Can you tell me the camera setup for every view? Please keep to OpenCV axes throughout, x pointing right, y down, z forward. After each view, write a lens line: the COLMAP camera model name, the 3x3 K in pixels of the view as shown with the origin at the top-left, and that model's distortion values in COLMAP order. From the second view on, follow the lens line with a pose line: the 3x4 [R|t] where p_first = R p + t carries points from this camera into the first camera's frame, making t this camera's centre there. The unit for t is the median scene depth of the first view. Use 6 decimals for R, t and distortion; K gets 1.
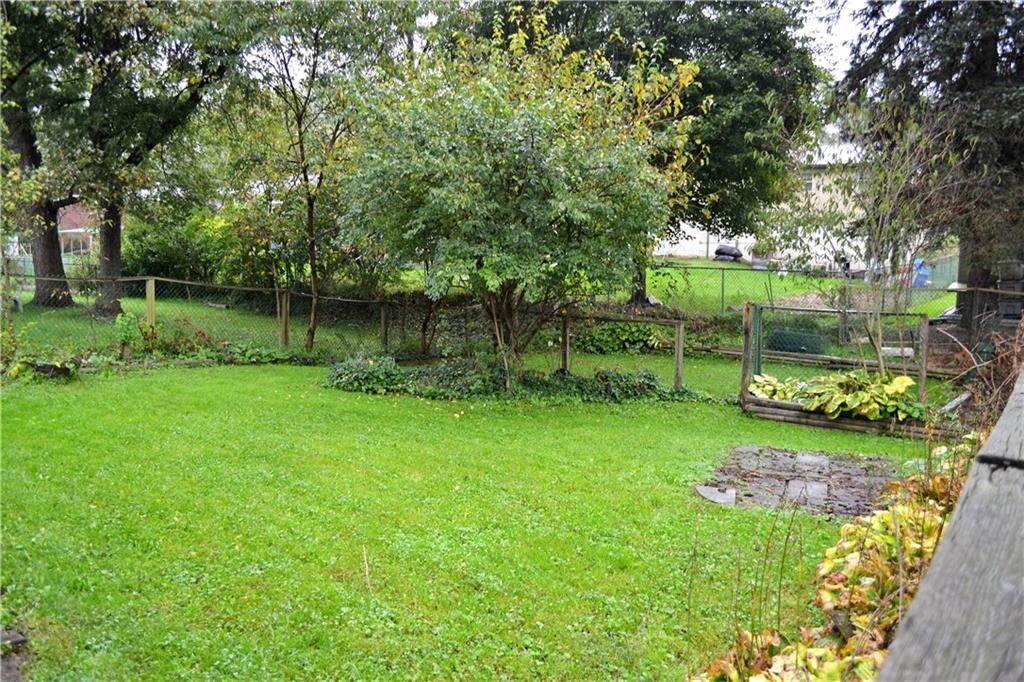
lens RADIAL K [[819.9, 0, 512.0], [0, 819.9, 341.0], [0, 0, 1]] dist [-0.071409, -0.002934]
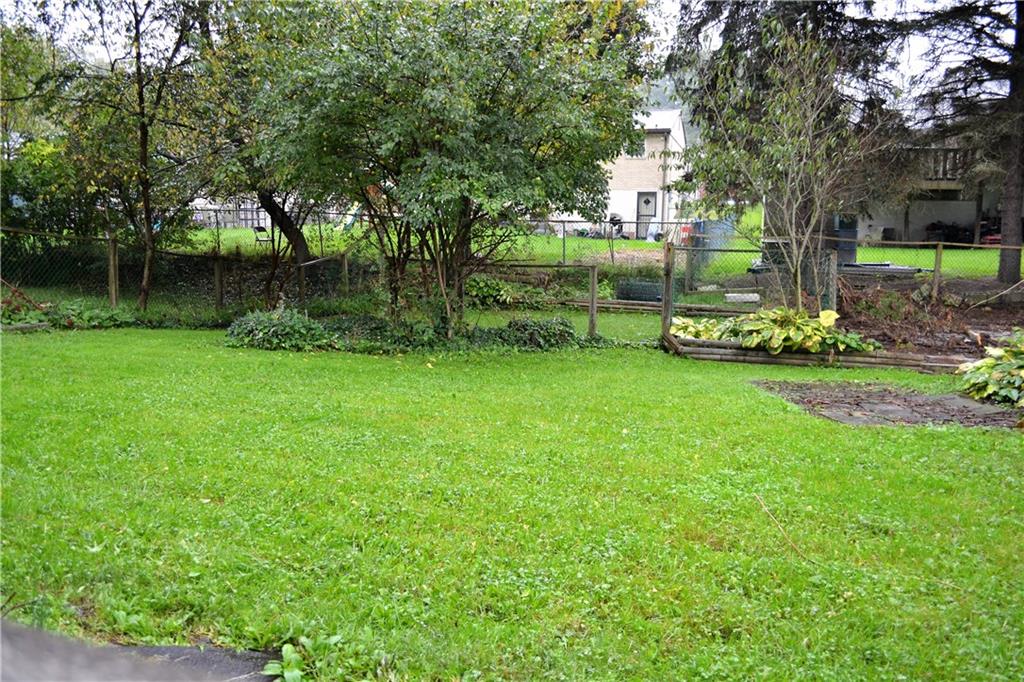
lens RADIAL K [[819.9, 0, 512.0], [0, 819.9, 341.0], [0, 0, 1]] dist [-0.071409, -0.002934]
pose [[0.941504, -0.043700, 0.334157, -0.235481], [0.033658, 0.998792, 0.035788, 0.031126], [-0.335318, -0.022447, 0.941838, 0.149883]]
